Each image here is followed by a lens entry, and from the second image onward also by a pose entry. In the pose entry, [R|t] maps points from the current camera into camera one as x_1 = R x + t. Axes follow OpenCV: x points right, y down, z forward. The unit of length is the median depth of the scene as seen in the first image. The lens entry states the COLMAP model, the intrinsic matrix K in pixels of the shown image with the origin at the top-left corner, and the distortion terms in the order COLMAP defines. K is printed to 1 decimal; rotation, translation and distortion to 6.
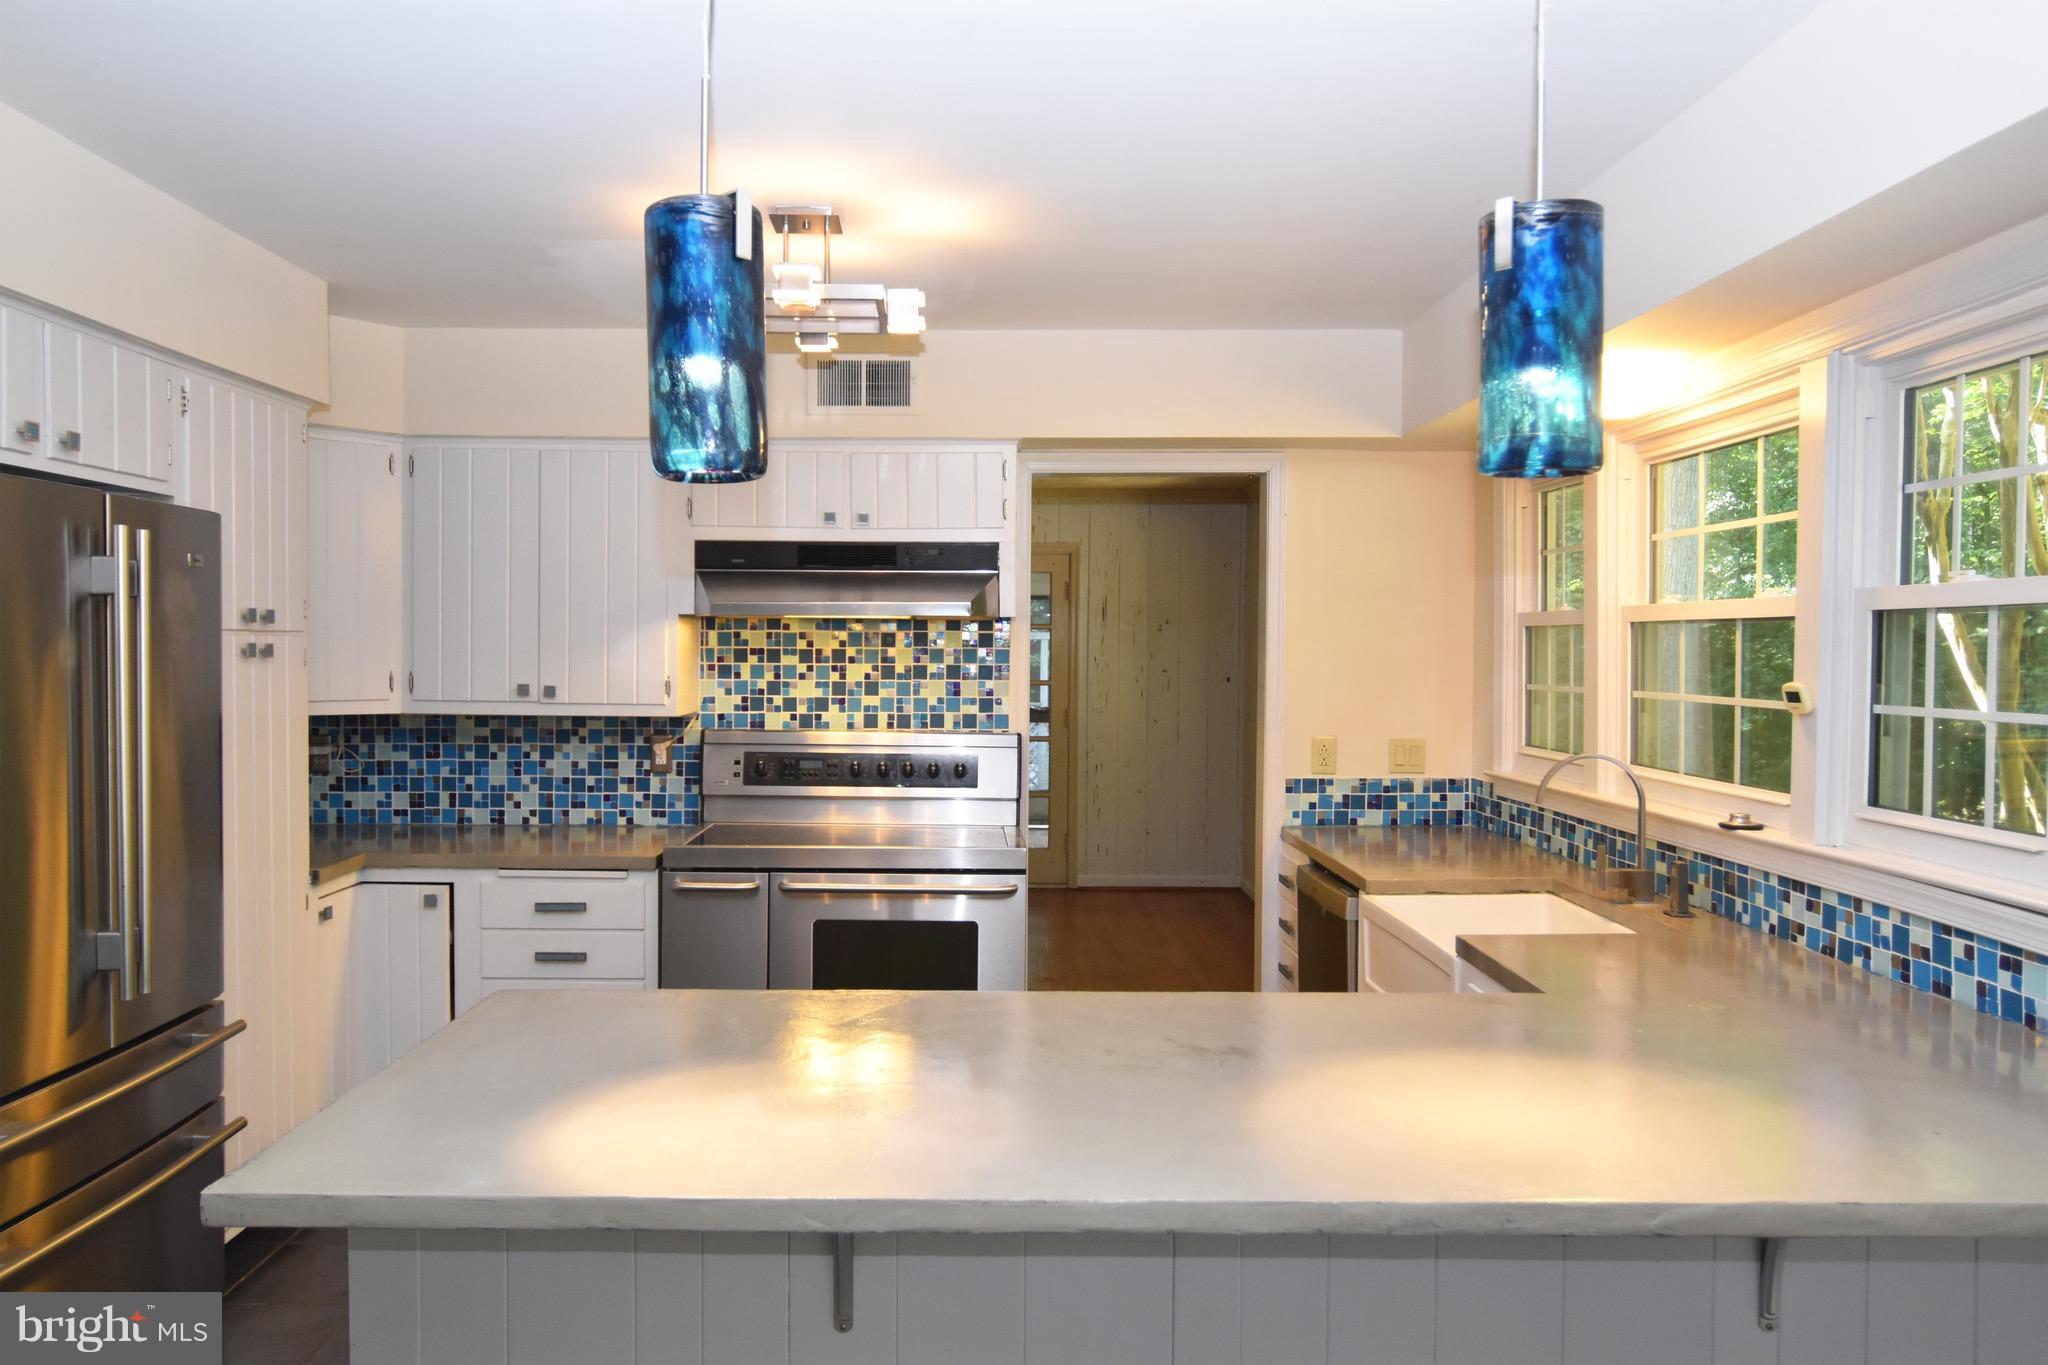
lens RADIAL K [[1454.3, 0, 990.6], [0, 1454.3, 679.9], [0, 0, 1]] dist [-0.000988, 0.001690]
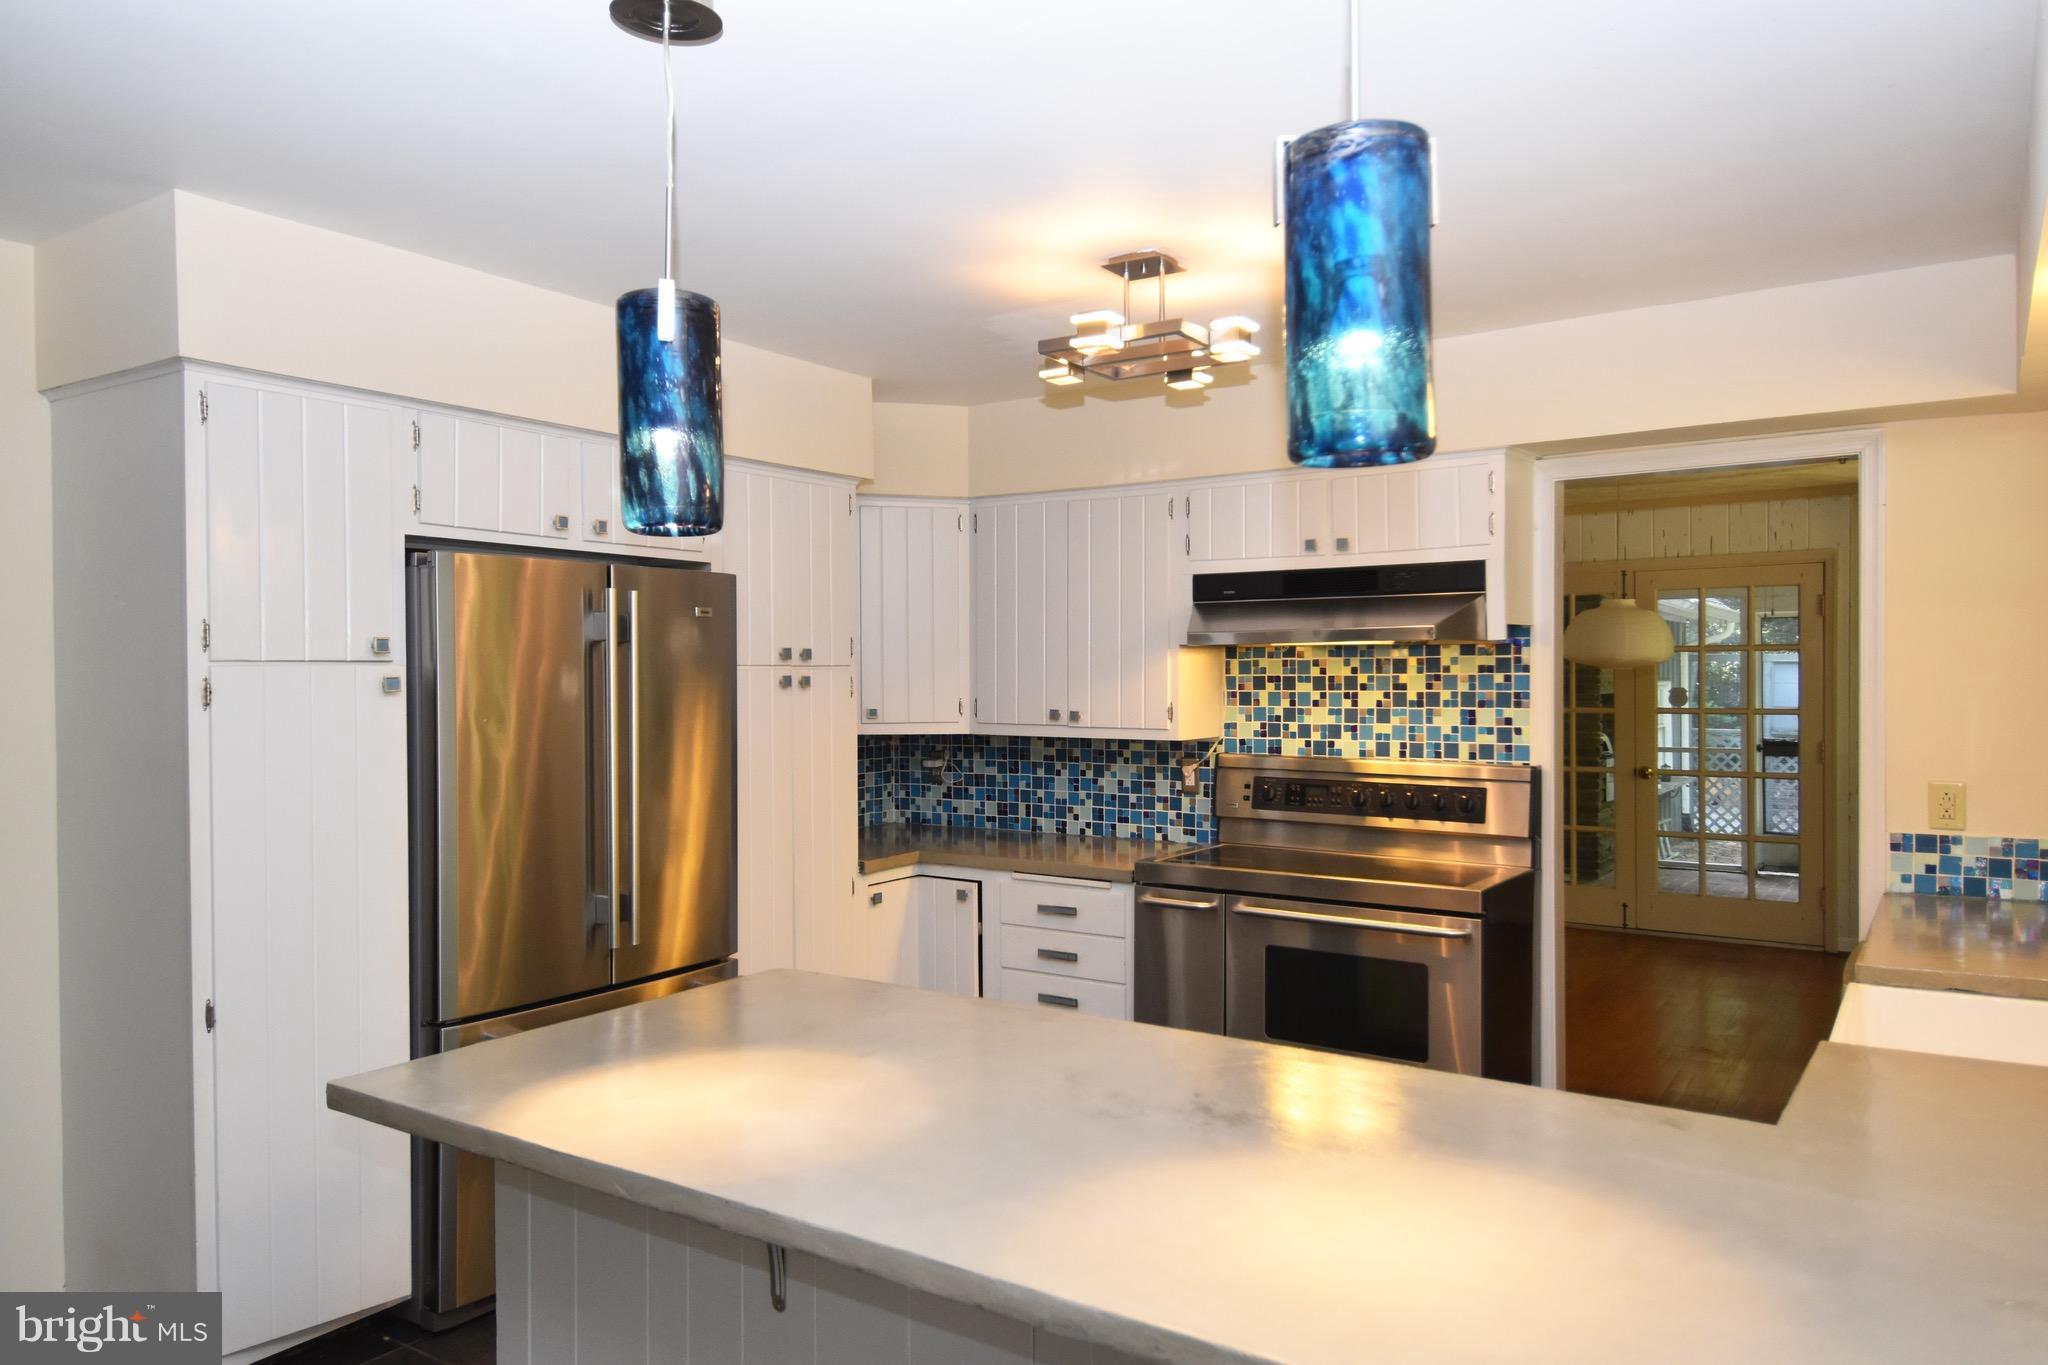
lens RADIAL K [[1388.0, 0, 1024.0], [0, 1388.0, 682.5], [0, 0, 1]] dist [0.034258, -0.002946]
pose [[0.828486, -0.005686, -0.559981, 0.242363], [-0.003643, 0.999873, -0.015542, -0.001209], [0.559998, 0.014916, 0.828360, 0.088383]]
